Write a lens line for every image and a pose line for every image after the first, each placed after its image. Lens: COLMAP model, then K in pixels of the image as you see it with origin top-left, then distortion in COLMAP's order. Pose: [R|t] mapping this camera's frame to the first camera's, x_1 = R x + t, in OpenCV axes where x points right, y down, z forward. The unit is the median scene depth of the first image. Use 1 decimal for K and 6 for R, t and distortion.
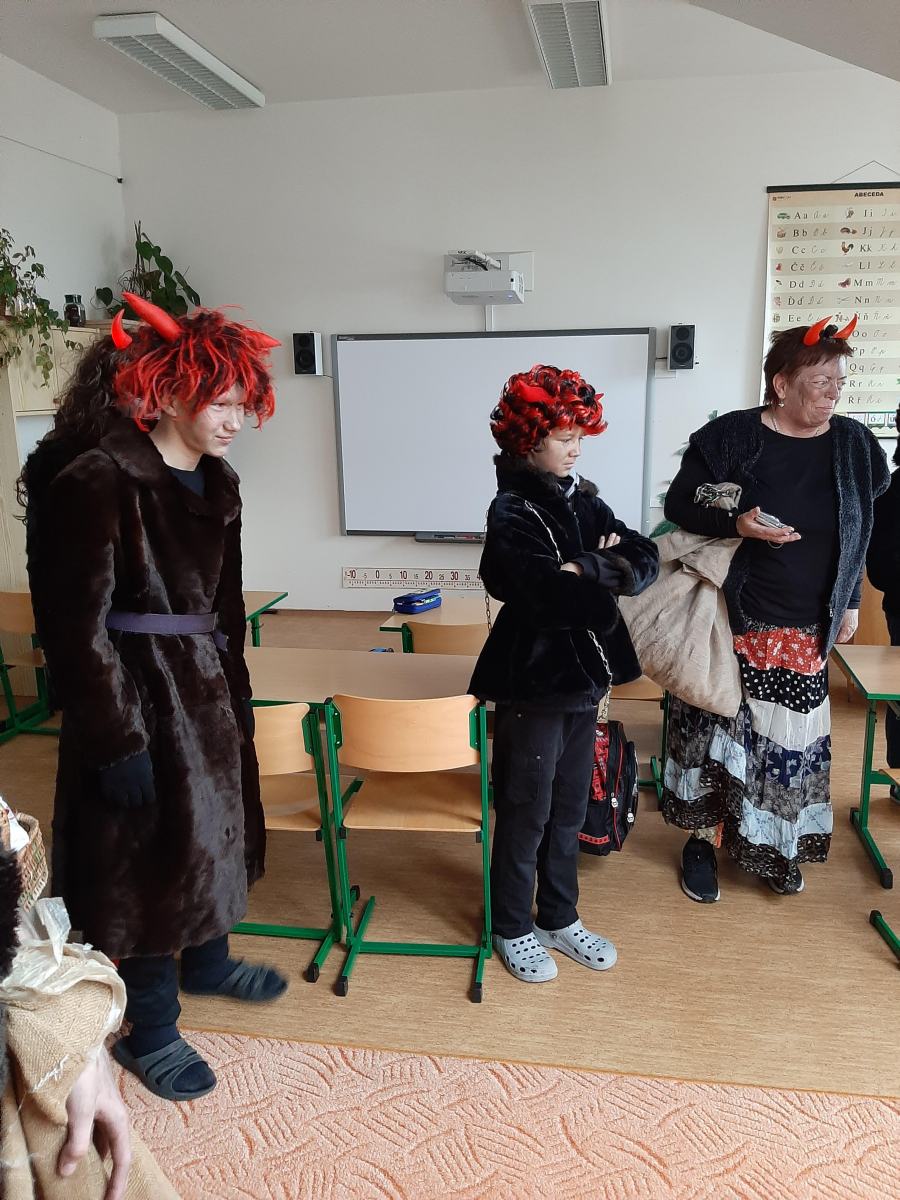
lens RADIAL K [[987.0, 0, 449.5], [0, 987.0, 607.9], [0, 0, 1]] dist [0.042270, -0.073438]
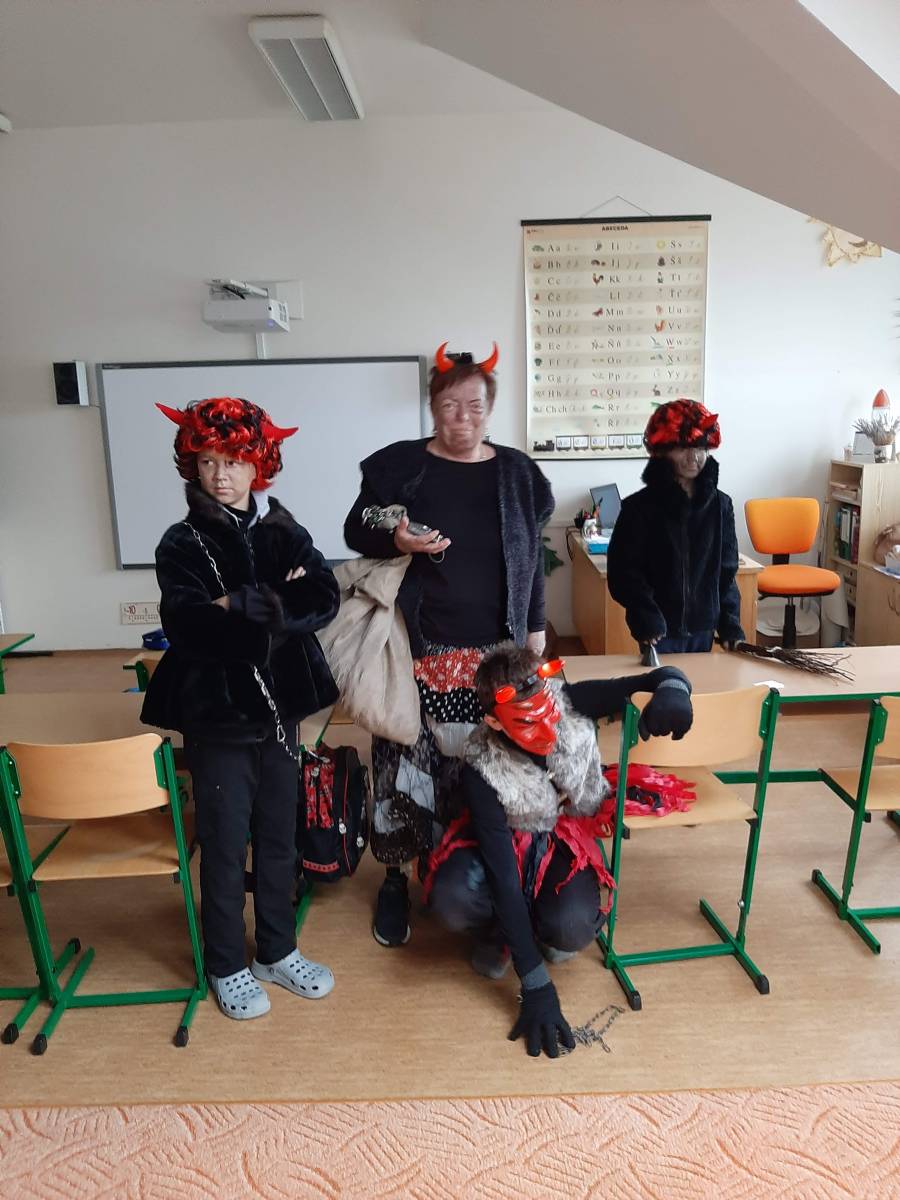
lens RADIAL K [[1001.6, 0, 452.0], [0, 1001.6, 603.4], [0, 0, 1]] dist [0.026042, -0.032845]
pose [[0.987139, -0.045048, 0.153385, 0.150237], [0.049370, 0.998480, -0.024485, -0.002167], [-0.152049, 0.031743, 0.987863, -0.036573]]
